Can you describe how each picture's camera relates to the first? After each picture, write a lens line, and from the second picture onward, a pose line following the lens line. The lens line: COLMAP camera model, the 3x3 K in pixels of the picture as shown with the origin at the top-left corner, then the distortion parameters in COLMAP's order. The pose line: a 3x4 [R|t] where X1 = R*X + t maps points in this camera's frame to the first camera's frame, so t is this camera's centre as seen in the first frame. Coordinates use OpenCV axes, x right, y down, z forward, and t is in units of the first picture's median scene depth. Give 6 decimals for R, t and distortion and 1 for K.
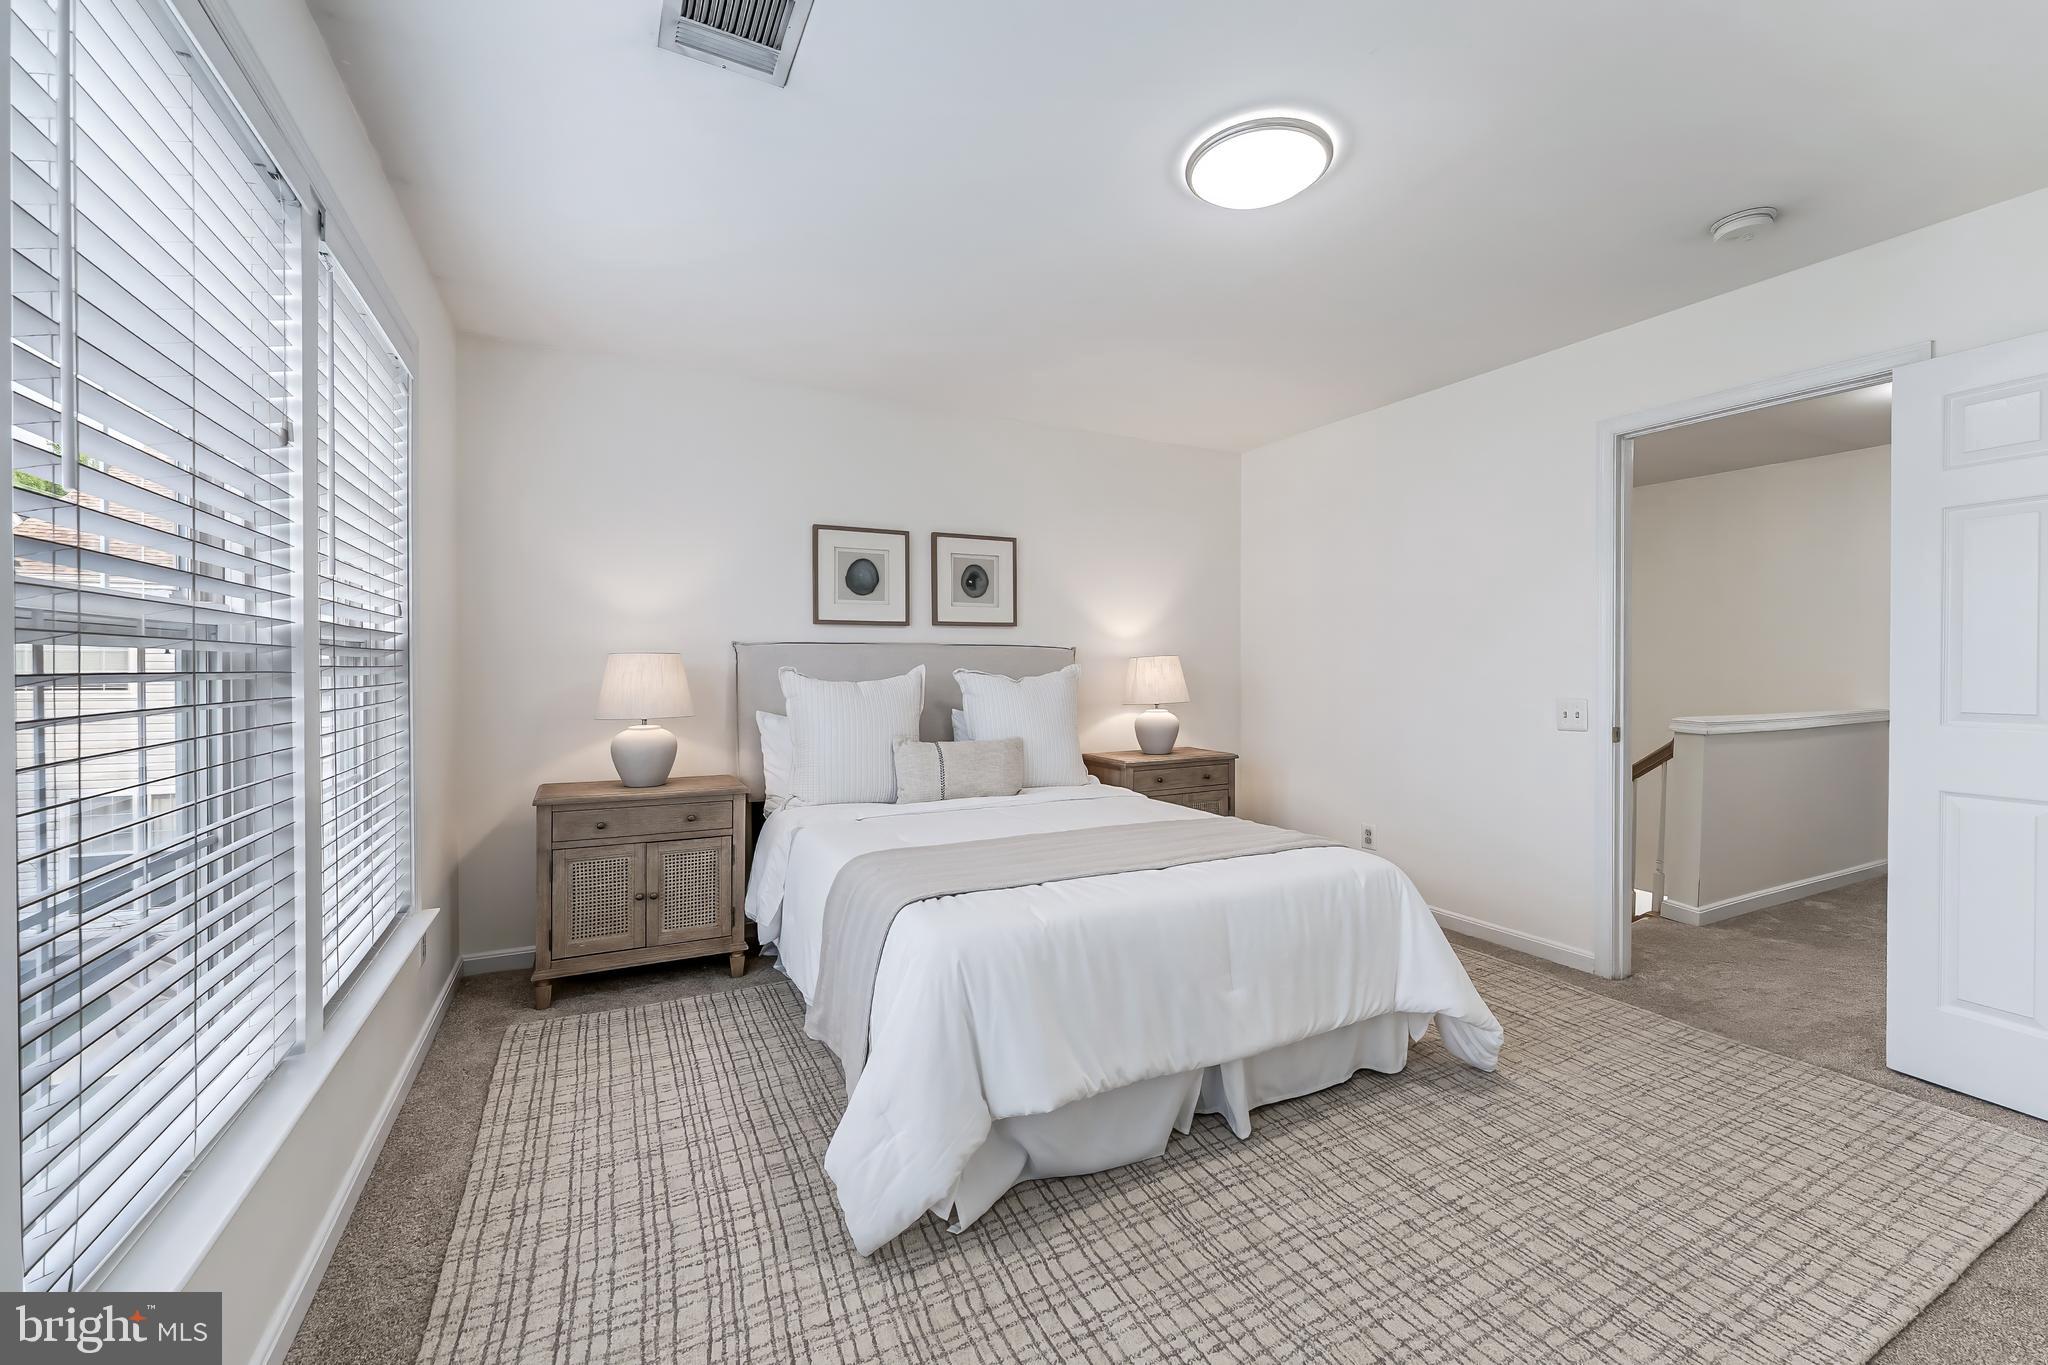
lens RADIAL K [[823.5, 0, 1030.6], [0, 823.5, 678.0], [0, 0, 1]] dist [0.002239, -0.000738]
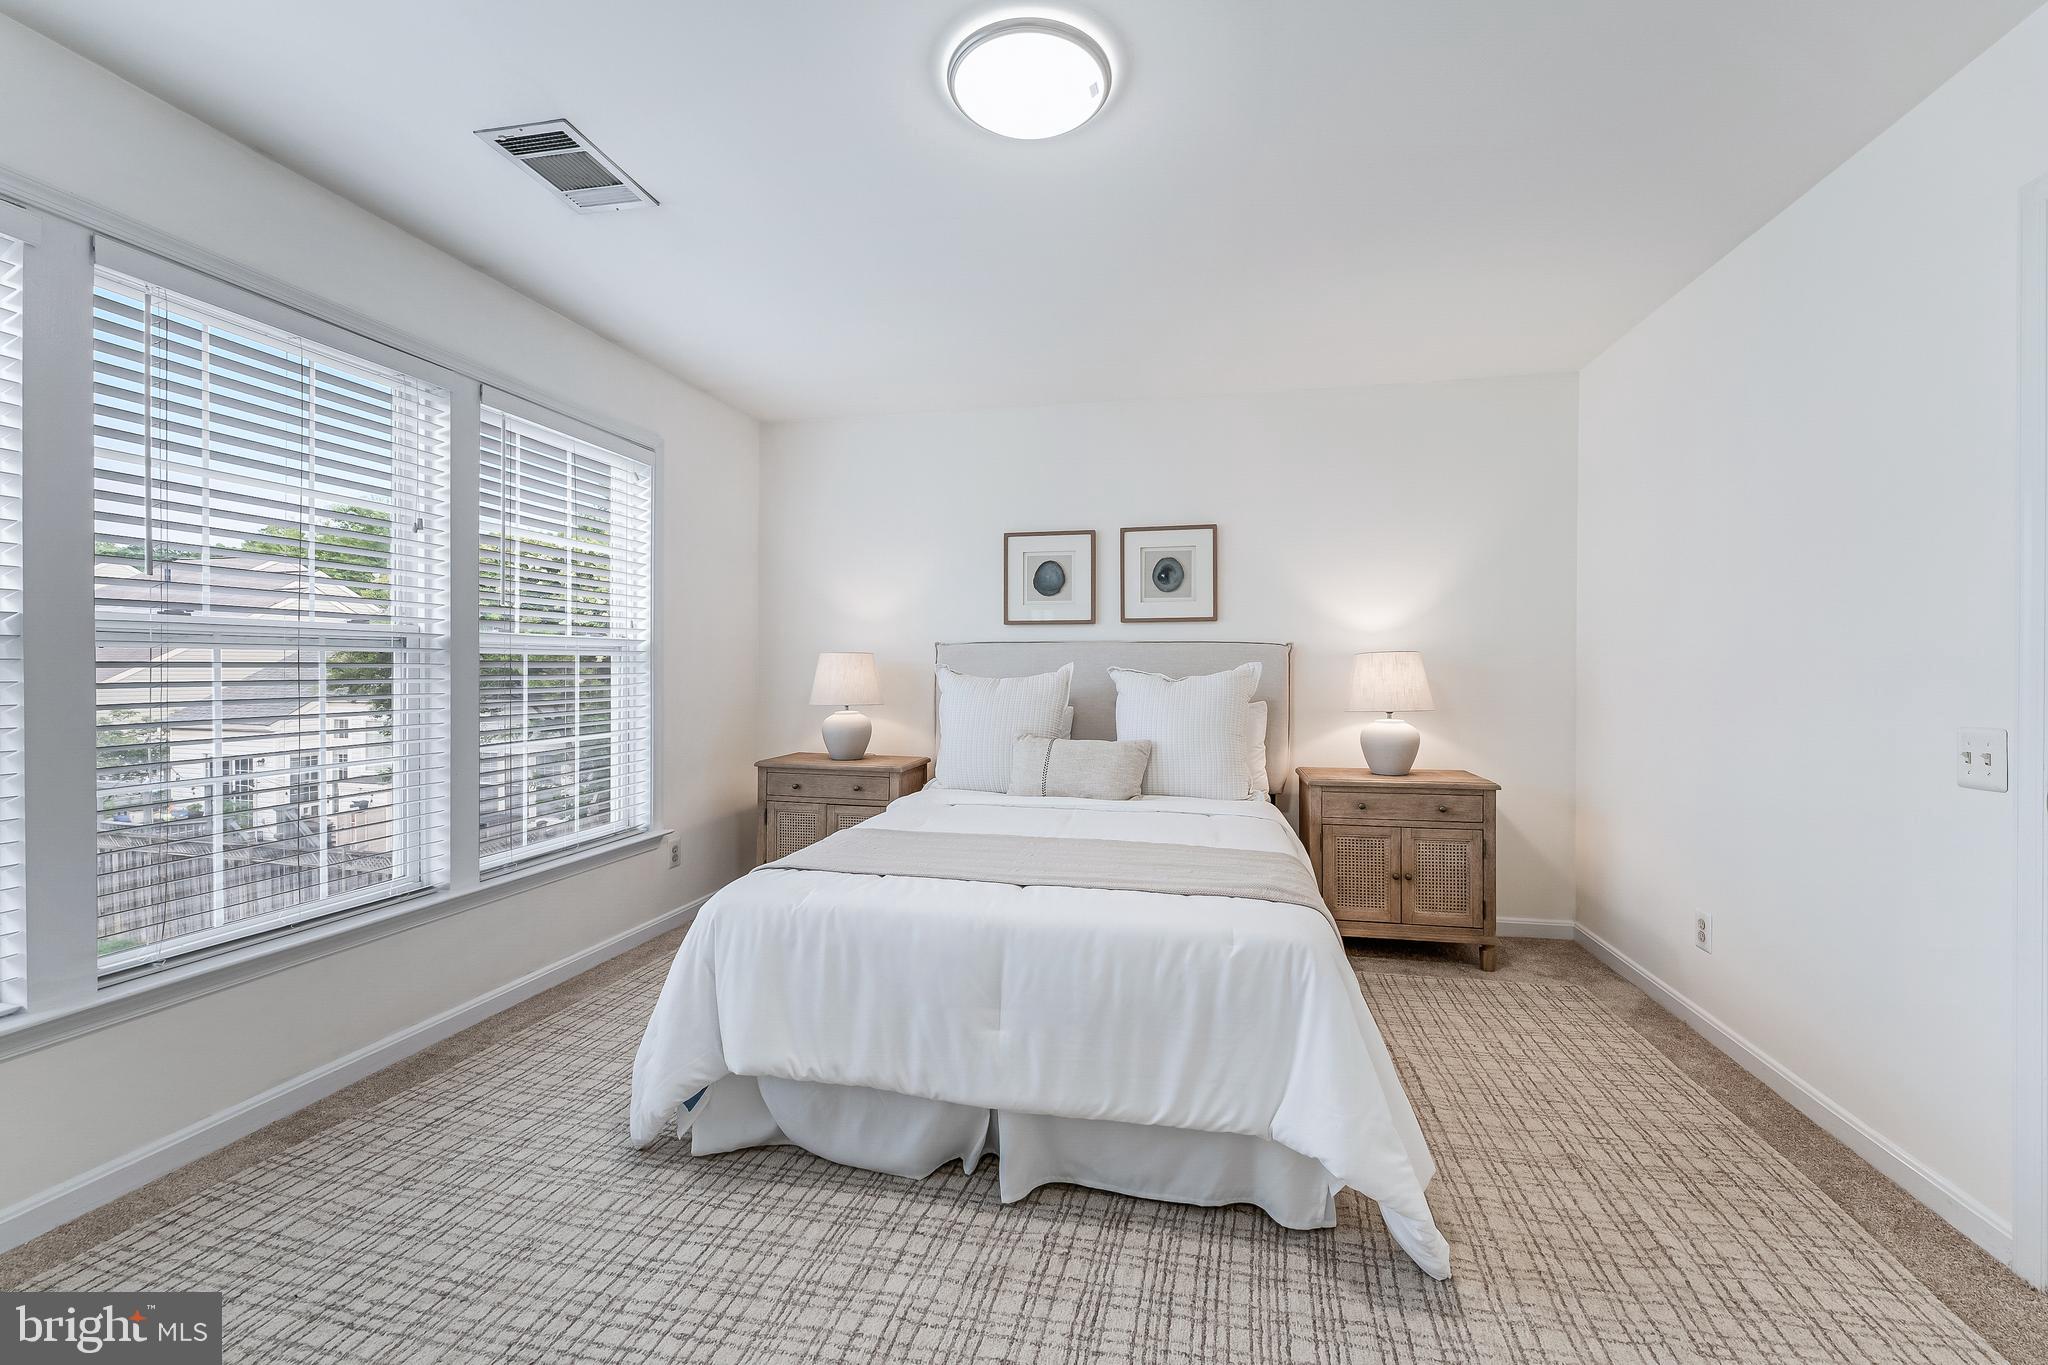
lens RADIAL K [[823.5, 0, 1032.4], [0, 823.5, 673.1], [0, 0, 1]] dist [0.002239, -0.000738]
pose [[0.772682, 0.008977, -0.634729, 0.587135], [-0.013146, 0.999912, -0.001861, -0.000610], [0.634657, 0.009783, 0.772732, 0.239630]]
